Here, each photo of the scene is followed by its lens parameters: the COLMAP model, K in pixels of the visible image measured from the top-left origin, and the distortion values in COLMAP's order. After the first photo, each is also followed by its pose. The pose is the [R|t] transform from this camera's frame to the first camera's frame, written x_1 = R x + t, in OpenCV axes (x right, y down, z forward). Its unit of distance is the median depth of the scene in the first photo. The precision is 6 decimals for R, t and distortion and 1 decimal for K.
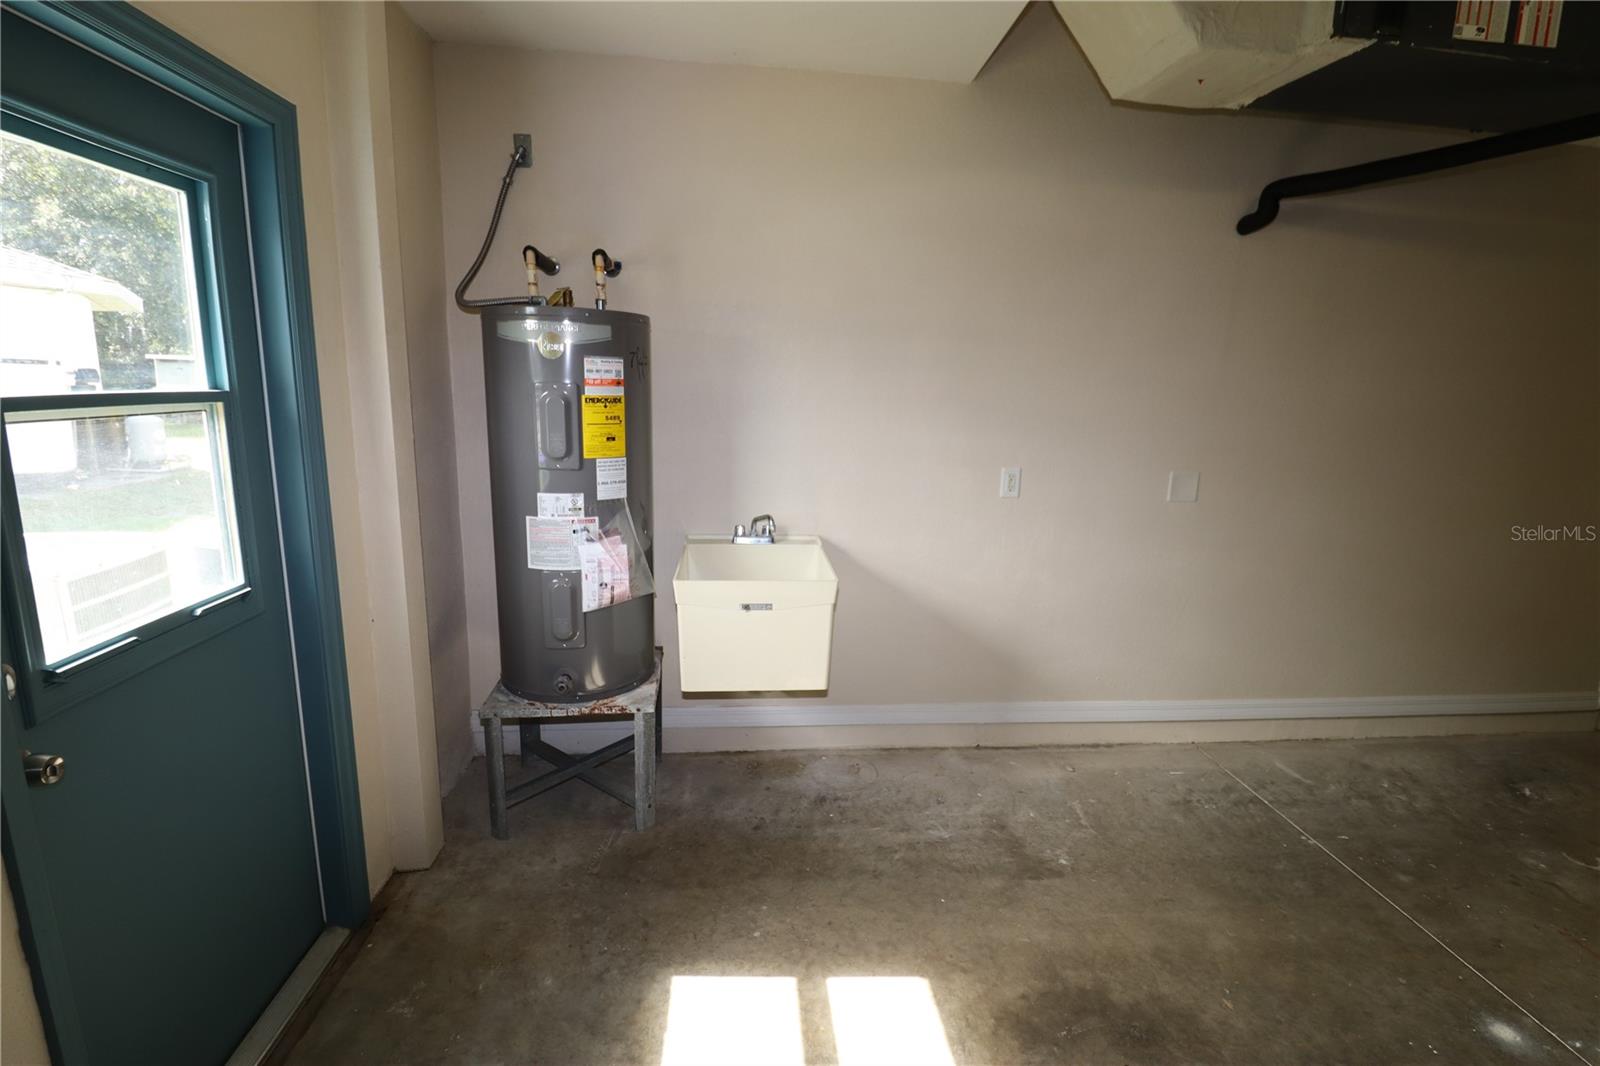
lens RADIAL K [[744.7, 0, 805.7], [0, 744.7, 529.7], [0, 0, 1]] dist [0.000720, -0.009339]
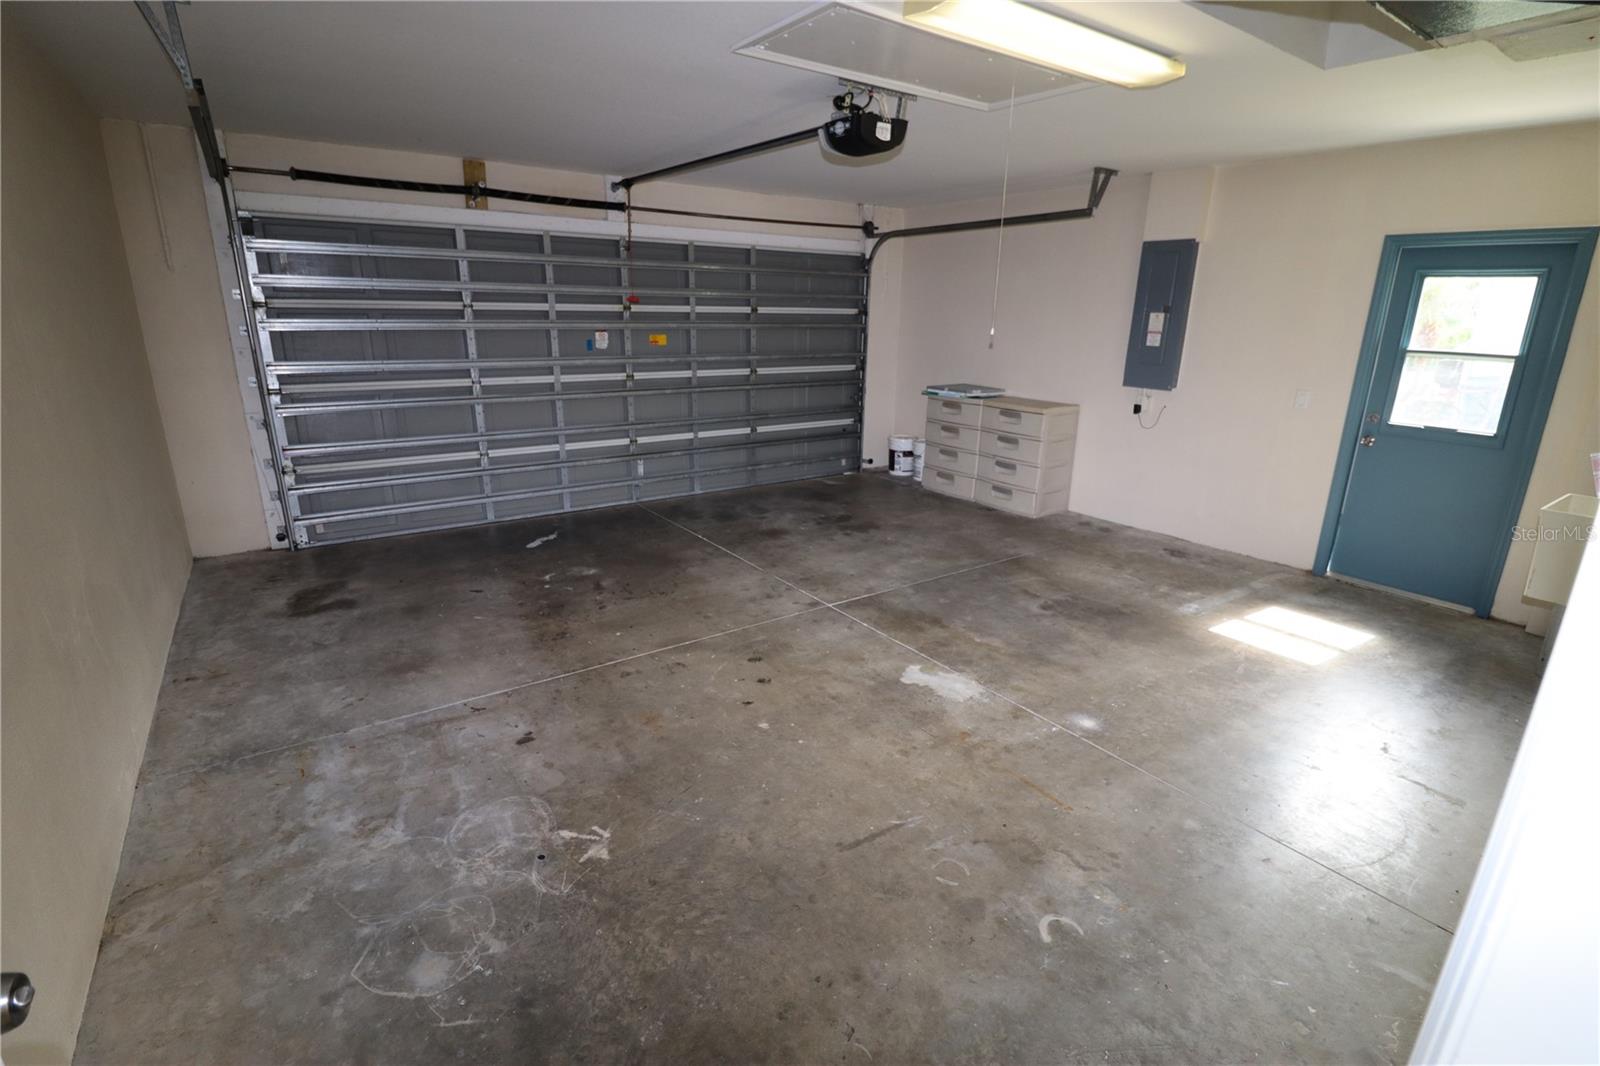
lens RADIAL K [[744.7, 0, 805.7], [0, 744.7, 529.7], [0, 0, 1]] dist [0.000720, -0.009339]
pose [[-0.868054, 0.102582, -0.485756, 1.946586], [-0.138564, 0.889482, 0.435455, -0.309846], [0.476741, 0.445307, -0.757905, 1.509548]]
